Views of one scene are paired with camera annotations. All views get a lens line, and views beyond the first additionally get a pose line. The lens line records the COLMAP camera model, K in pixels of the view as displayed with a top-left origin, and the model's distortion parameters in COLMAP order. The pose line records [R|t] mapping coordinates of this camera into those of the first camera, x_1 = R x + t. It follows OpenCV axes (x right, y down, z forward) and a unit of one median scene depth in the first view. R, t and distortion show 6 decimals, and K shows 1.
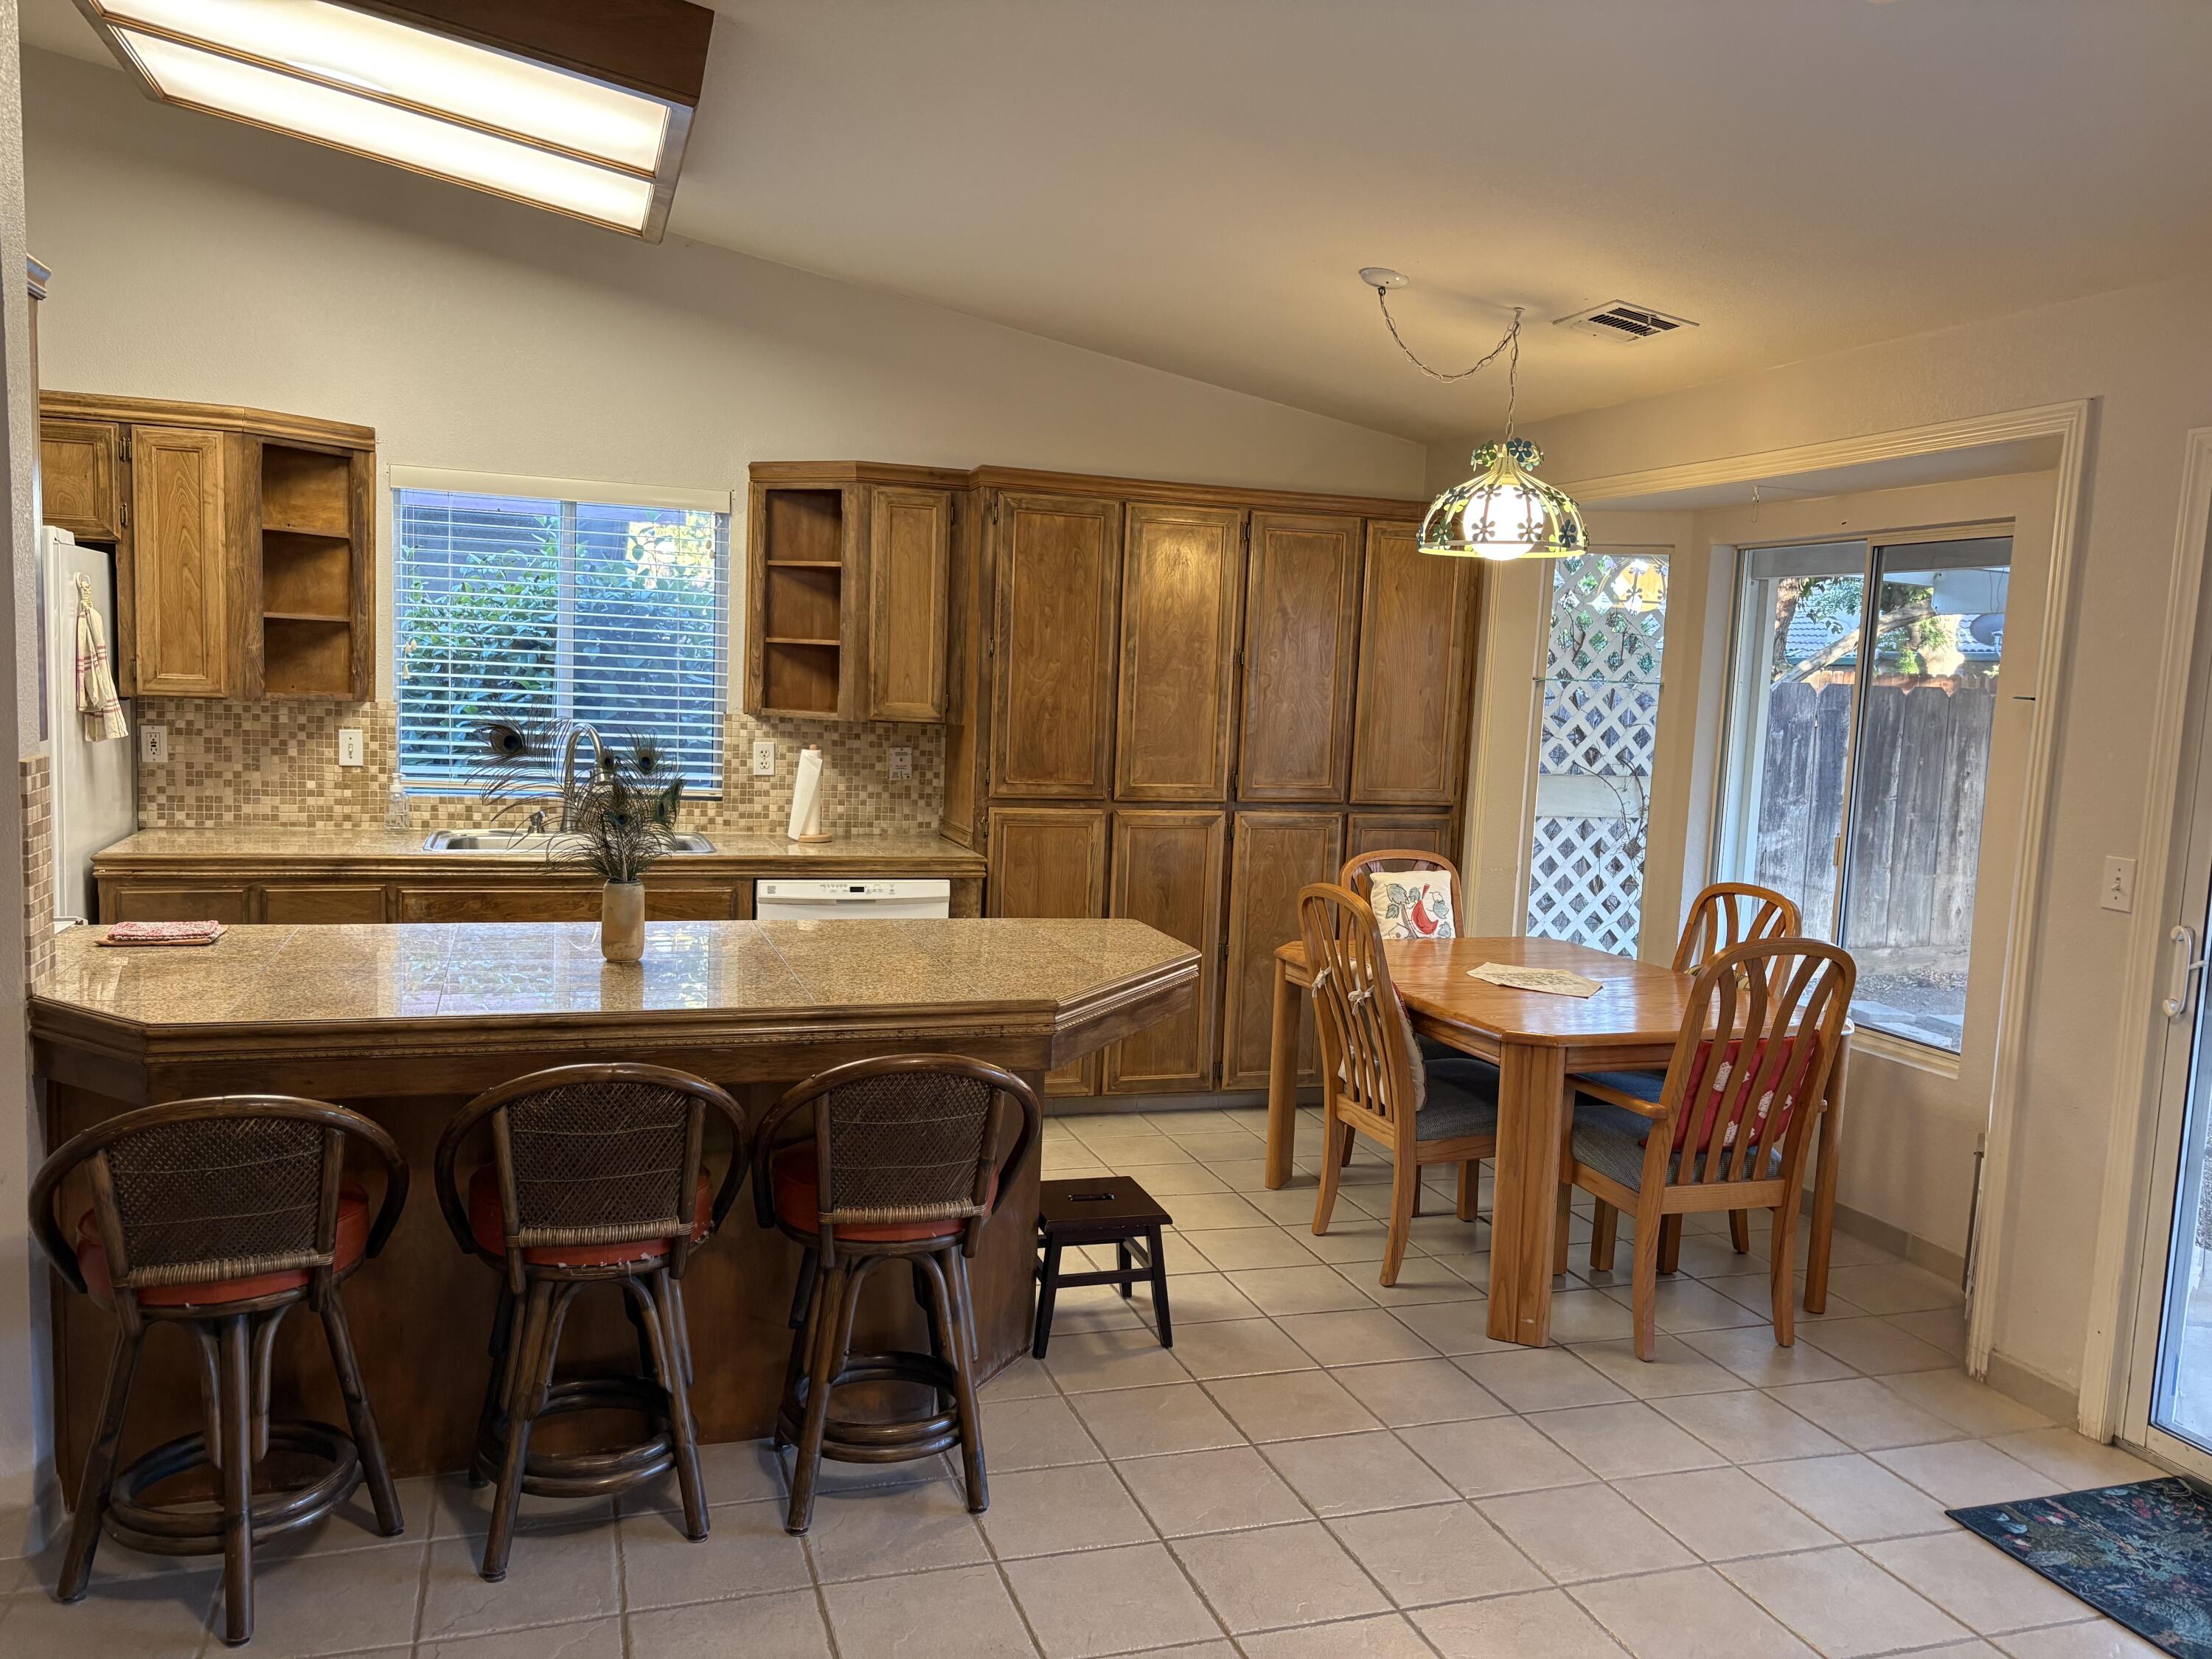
lens RADIAL K [[1672.2, 0, 1122.5], [0, 1672.2, 839.8], [0, 0, 1]] dist [0.028637, -0.024958]
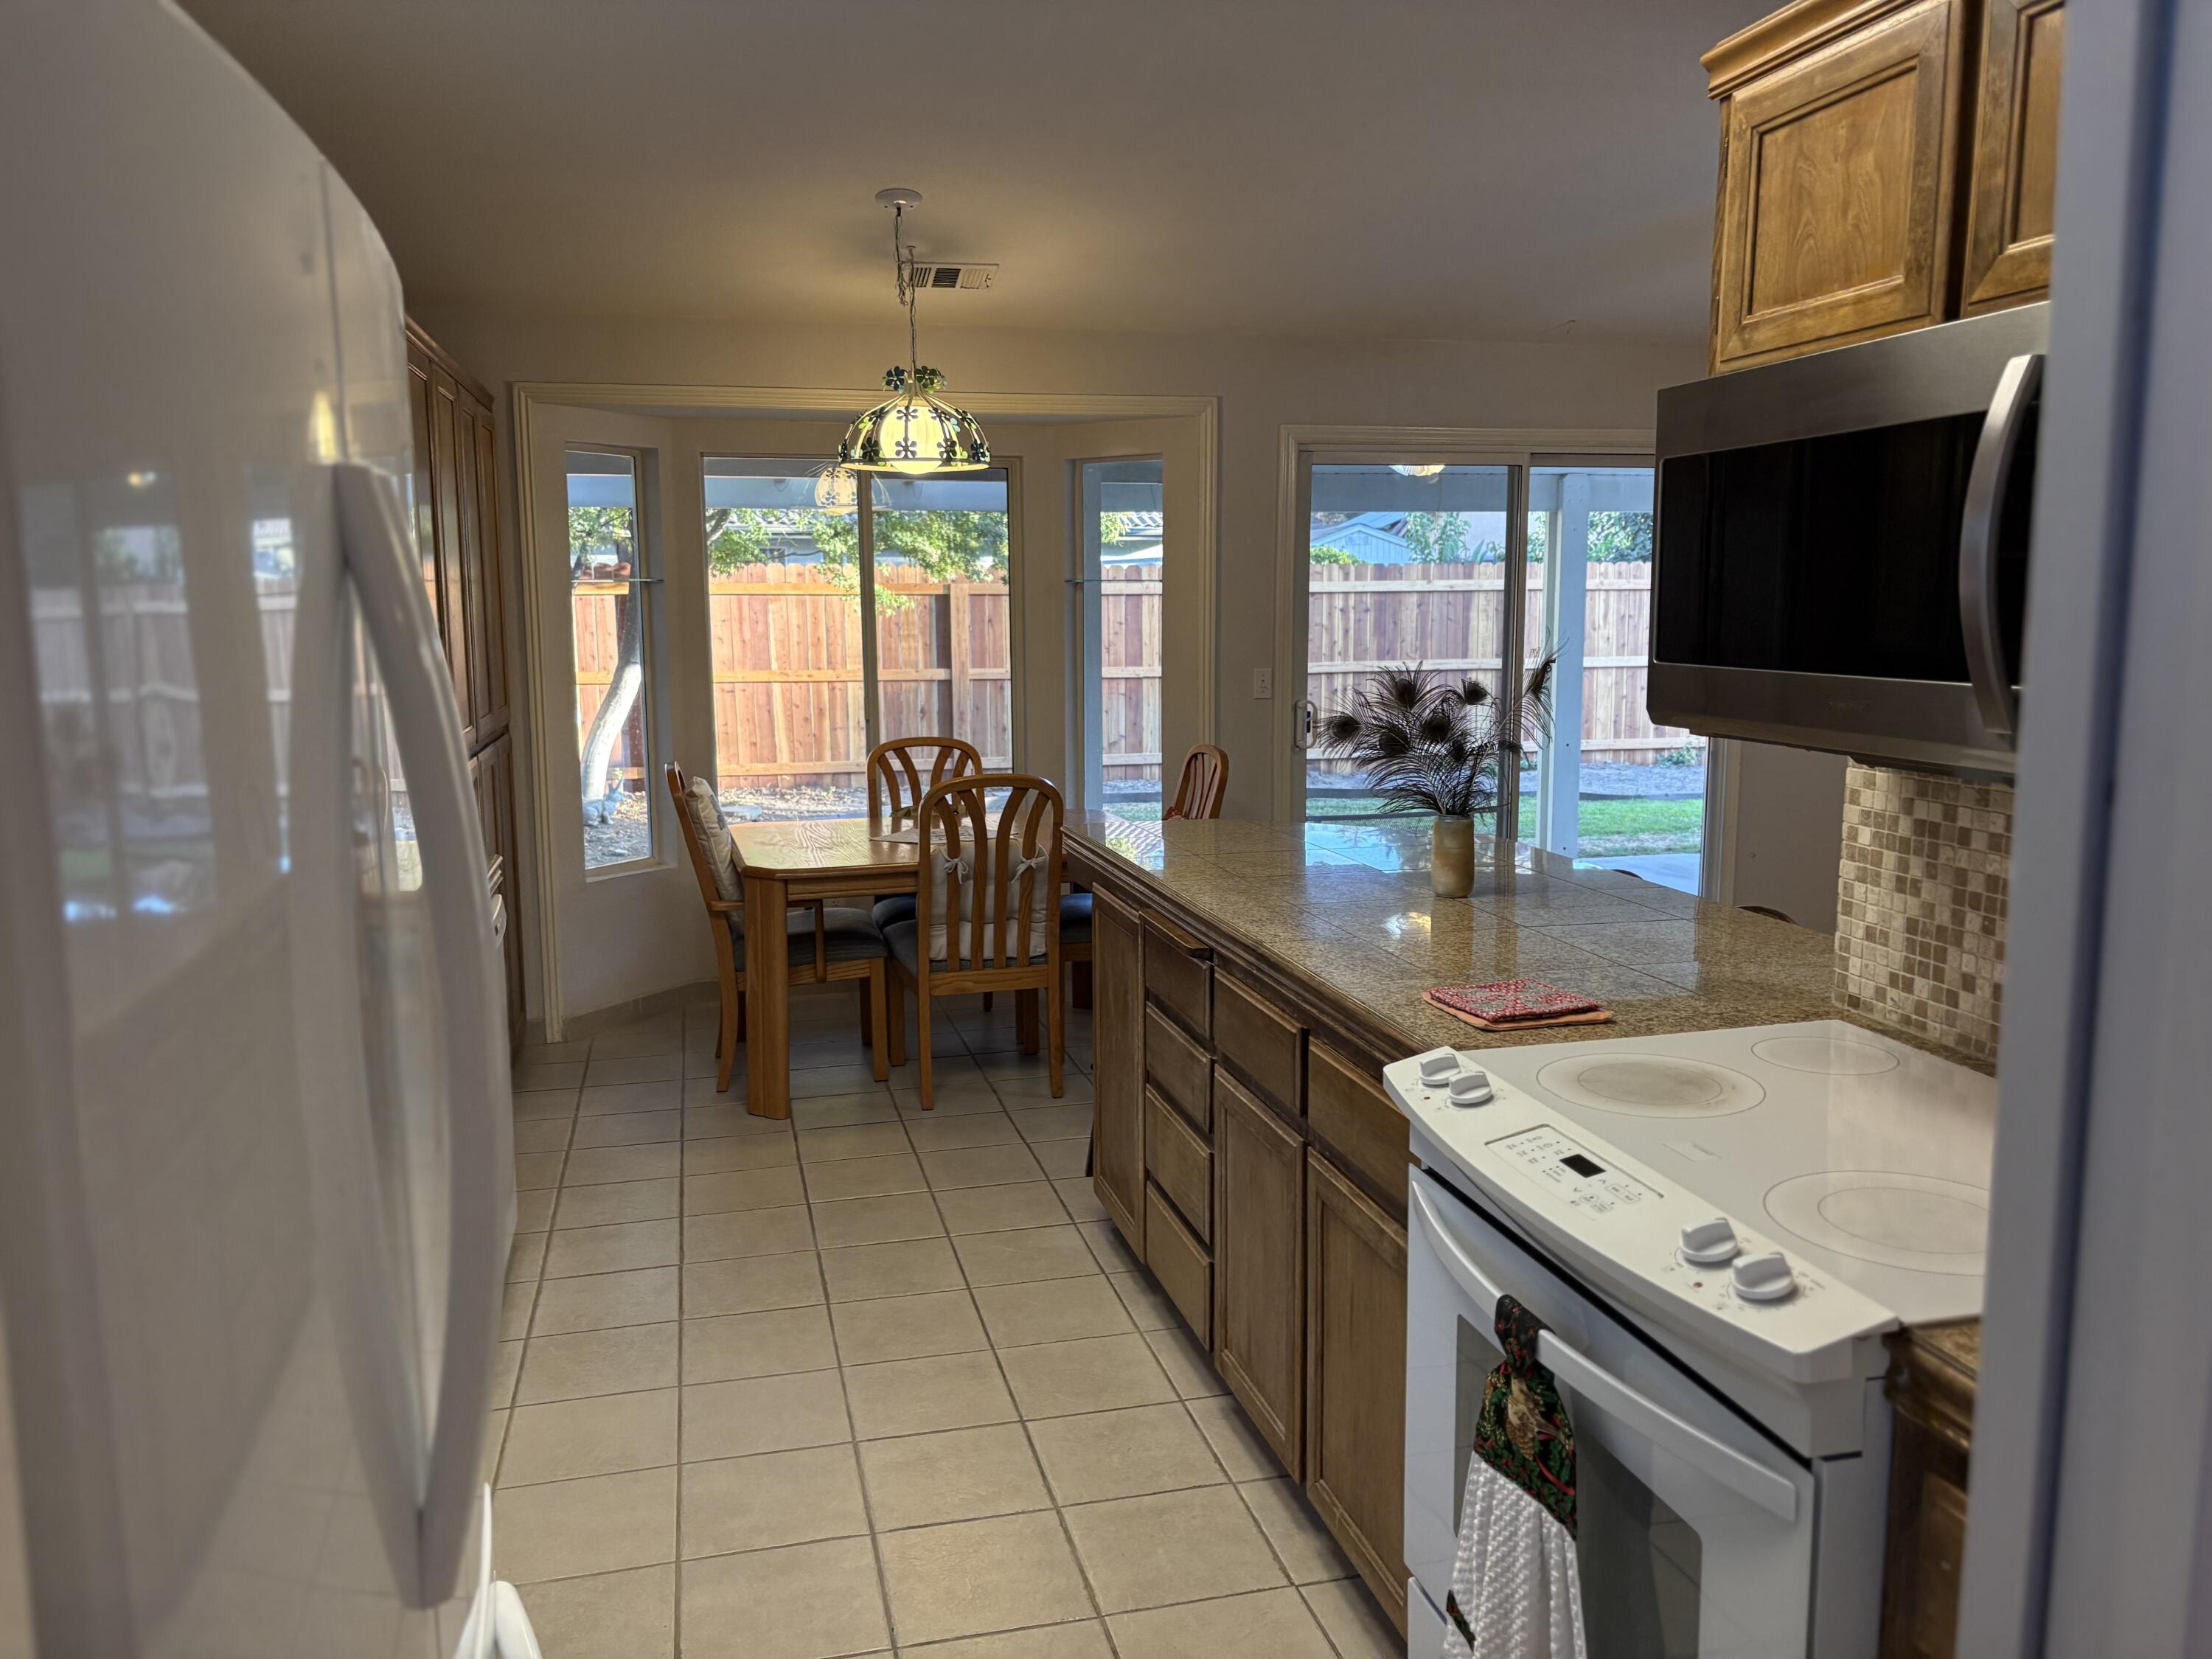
lens RADIAL K [[1672.2, 0, 1118.1], [0, 1672.2, 824.9], [0, 0, 1]] dist [0.028637, -0.024958]
pose [[0.093874, -0.180149, 0.979150, -0.738559], [0.113971, 0.978972, 0.169189, -0.091072], [-0.989039, 0.095712, 0.112432, 0.627607]]
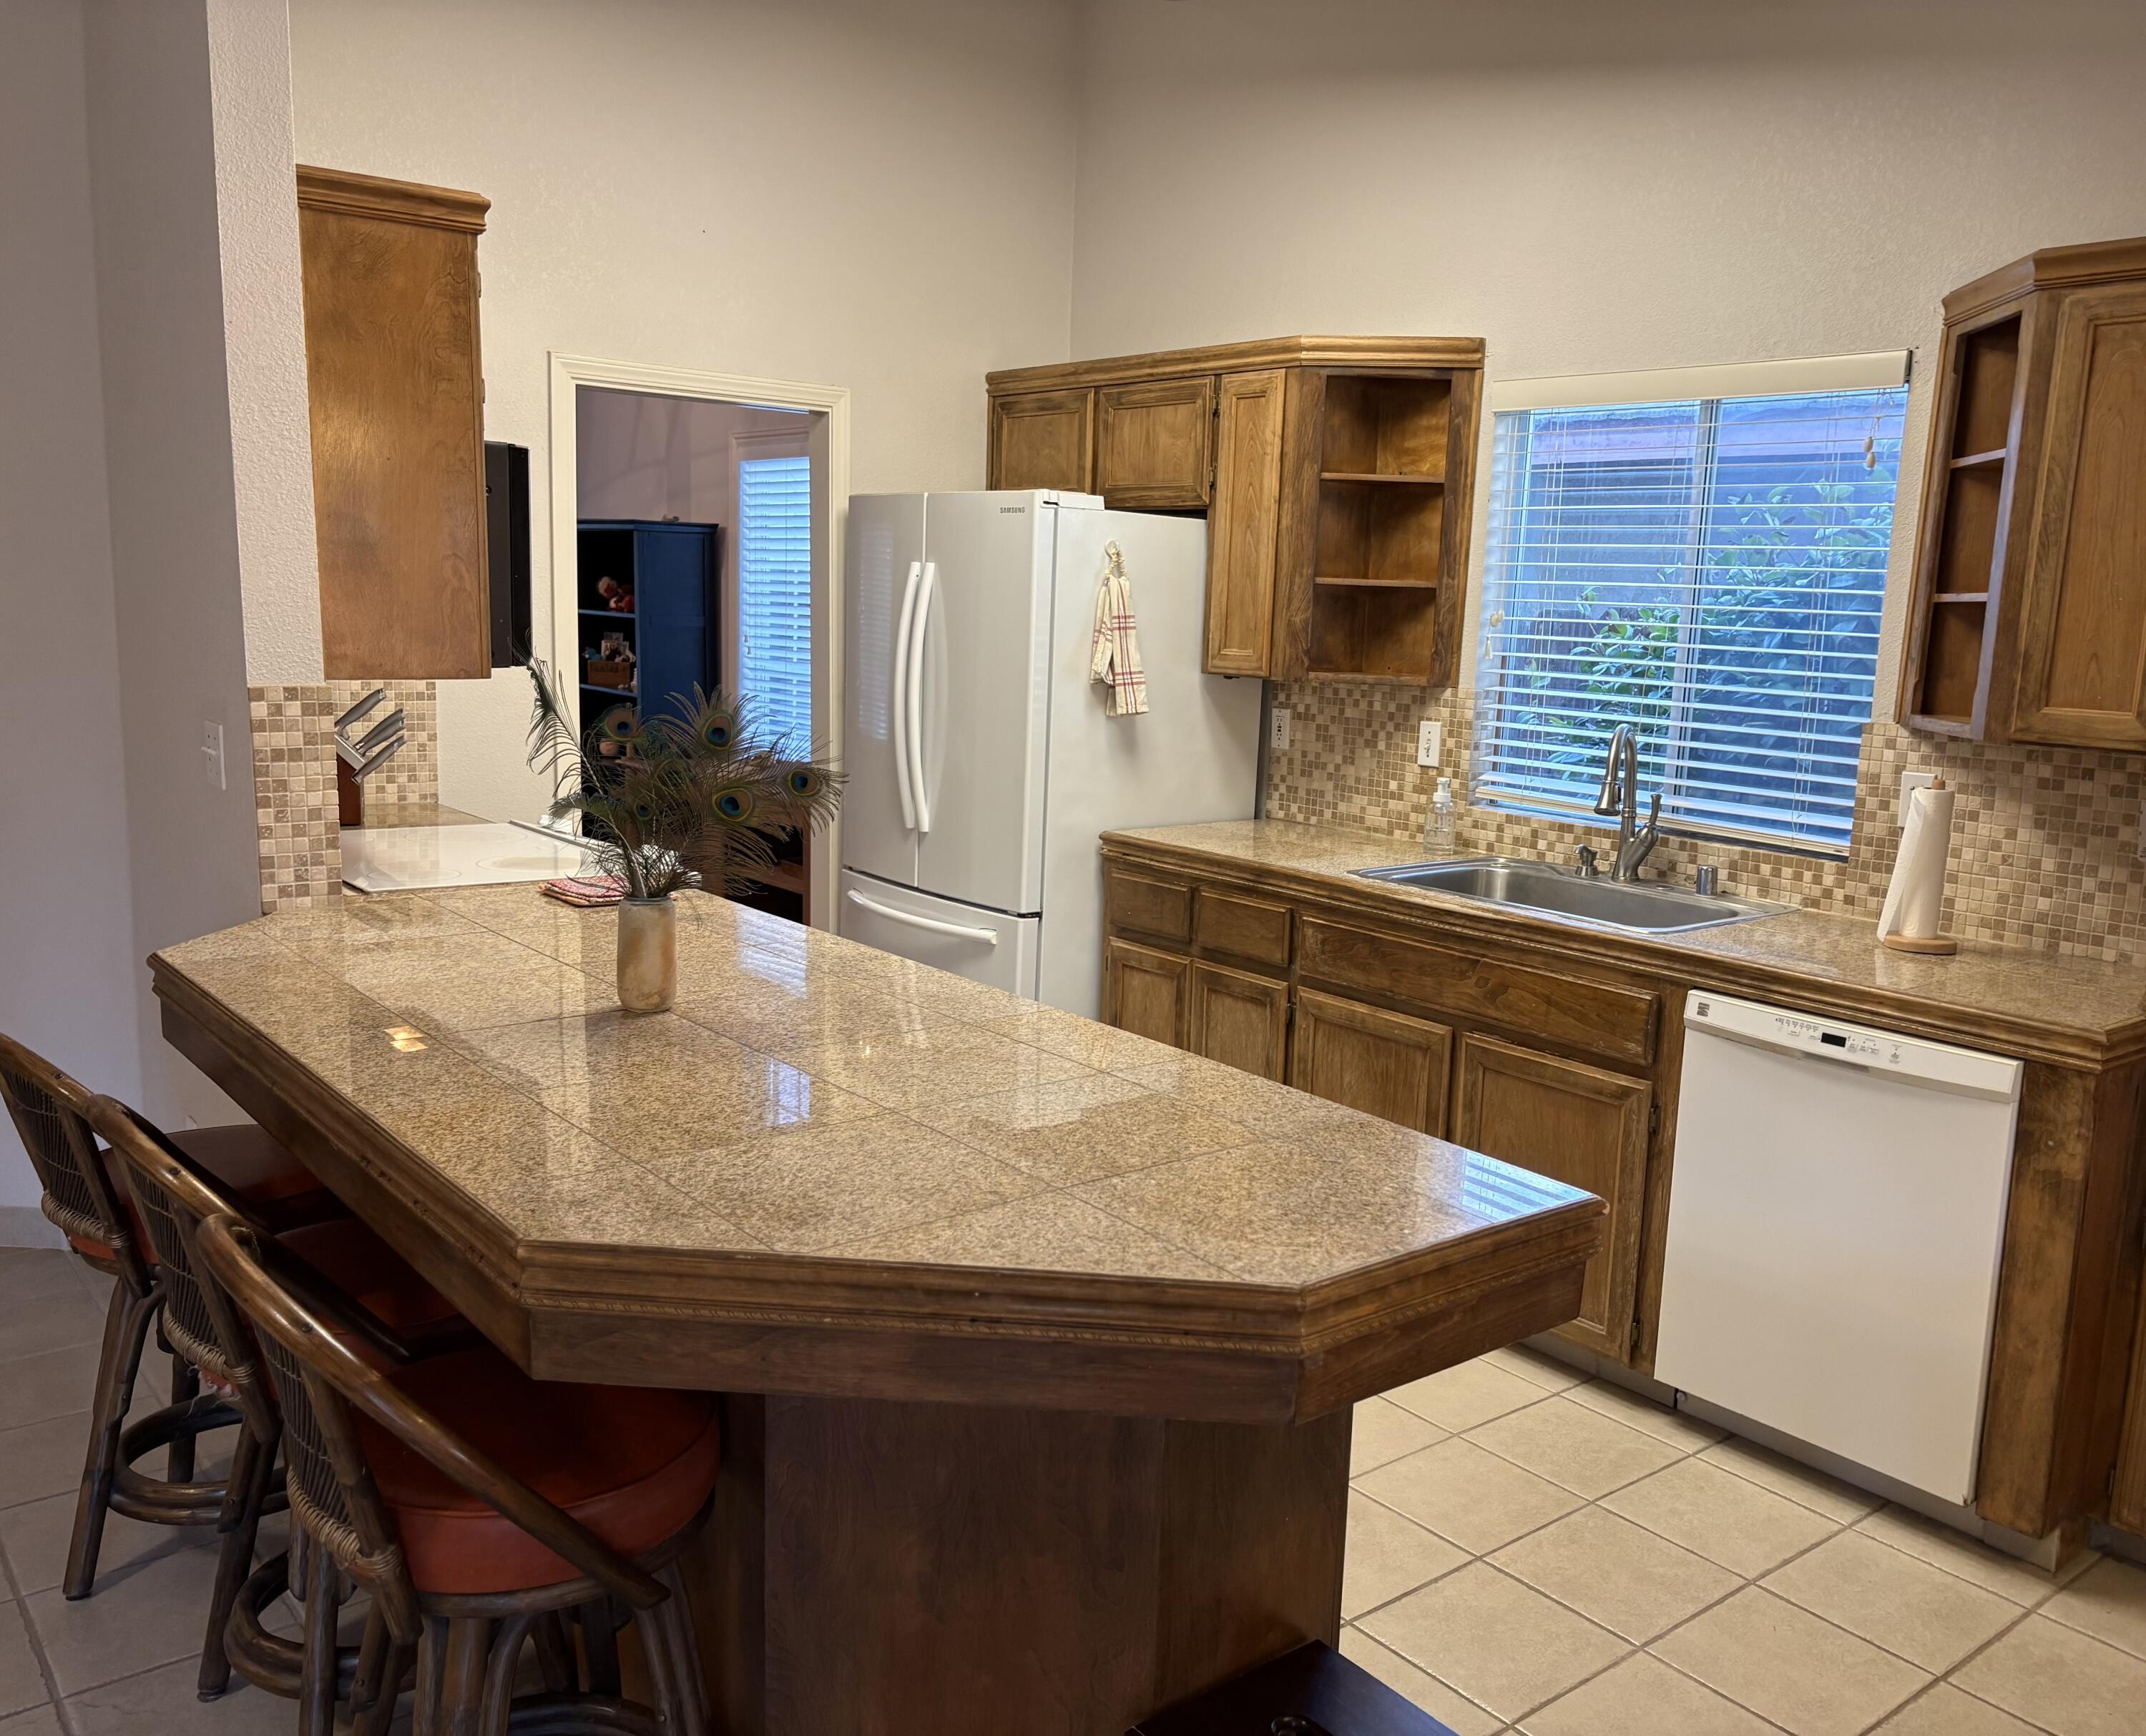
lens RADIAL K [[1751.7, 0, 1127.6], [0, 1751.7, 892.9], [0, 0, 1]] dist [0.054151, -0.051287]
pose [[0.364049, 0.125836, -0.922840, 0.282744], [-0.118919, 0.989001, 0.087945, -0.040919], [0.923757, 0.077727, 0.375009, 0.552758]]
